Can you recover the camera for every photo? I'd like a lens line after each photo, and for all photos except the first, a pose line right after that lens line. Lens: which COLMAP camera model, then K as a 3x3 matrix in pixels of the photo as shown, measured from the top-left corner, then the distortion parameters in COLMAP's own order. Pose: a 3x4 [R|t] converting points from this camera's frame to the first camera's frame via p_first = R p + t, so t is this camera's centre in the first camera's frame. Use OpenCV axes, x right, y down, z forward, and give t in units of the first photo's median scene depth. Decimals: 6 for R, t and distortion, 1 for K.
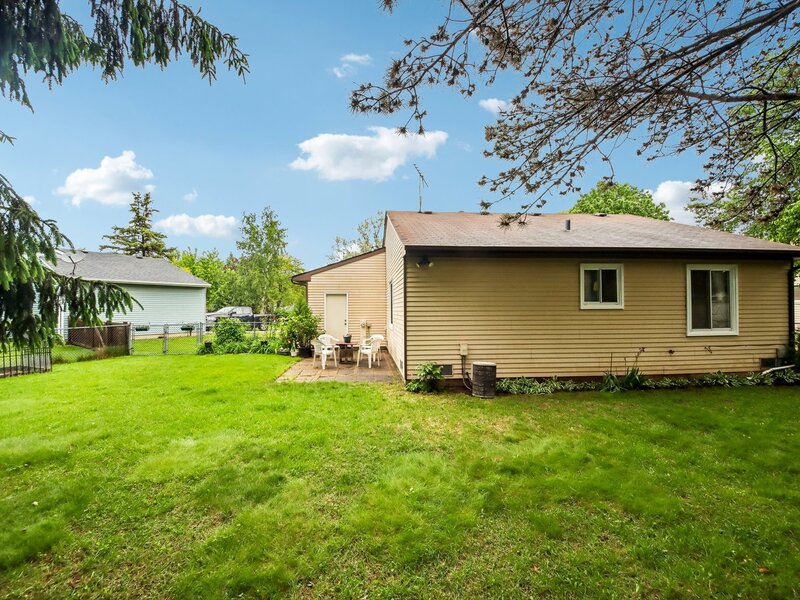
lens RADIAL K [[334.7, 0, 395.2], [0, 334.7, 306.6], [0, 0, 1]] dist [0.047812, -0.035090]
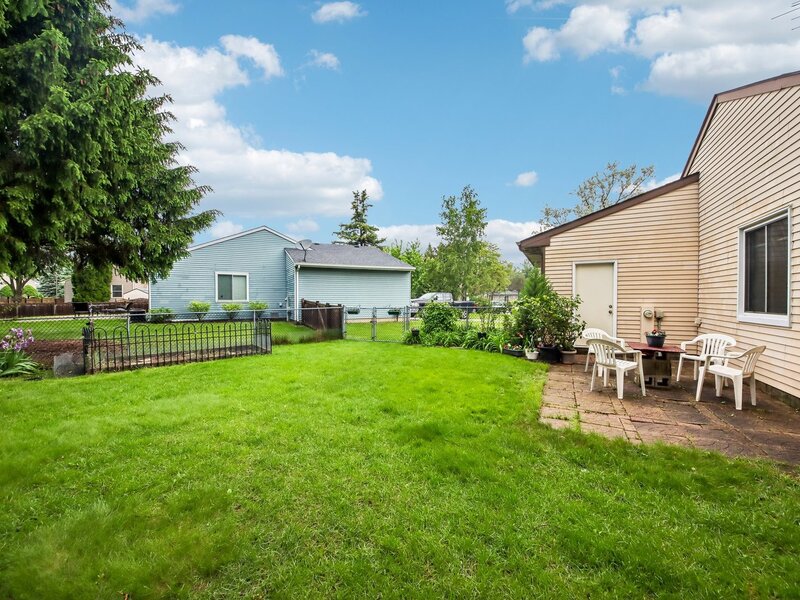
lens RADIAL K [[334.7, 0, 395.2], [0, 334.7, 306.6], [0, 0, 1]] dist [0.047812, -0.035090]
pose [[0.853214, 0.014988, -0.521346, -0.108586], [0.001060, 0.999535, 0.030471, 0.015048], [0.521561, -0.026551, 0.852801, 0.179415]]
